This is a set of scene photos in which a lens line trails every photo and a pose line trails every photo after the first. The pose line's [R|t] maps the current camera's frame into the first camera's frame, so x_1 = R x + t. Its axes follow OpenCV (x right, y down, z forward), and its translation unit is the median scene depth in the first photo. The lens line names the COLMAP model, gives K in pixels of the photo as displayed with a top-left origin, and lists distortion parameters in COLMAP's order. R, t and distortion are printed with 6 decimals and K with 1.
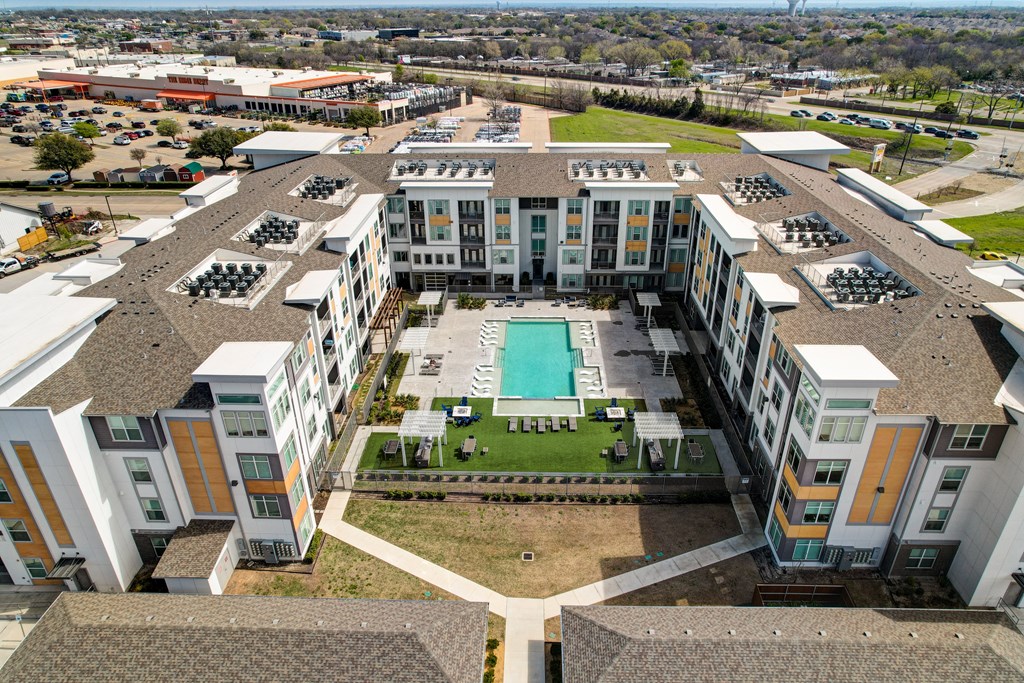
lens RADIAL K [[655.1, 0, 514.0], [0, 655.1, 339.2], [0, 0, 1]] dist [-0.048276, 0.031379]
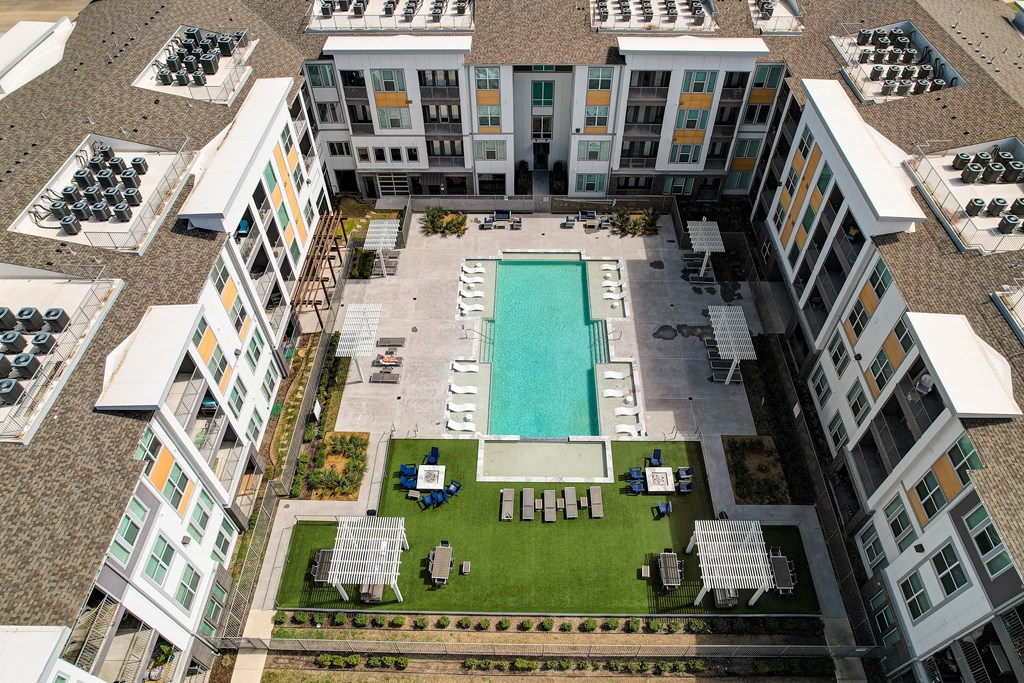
lens RADIAL K [[655.1, 0, 514.7], [0, 655.1, 337.6], [0, 0, 1]] dist [-0.048276, 0.031379]
pose [[0.999929, -0.008901, 0.007862, 0.002055], [0.005509, 0.934147, 0.356845, -0.215222], [-0.010521, -0.356777, 0.934130, 0.348990]]
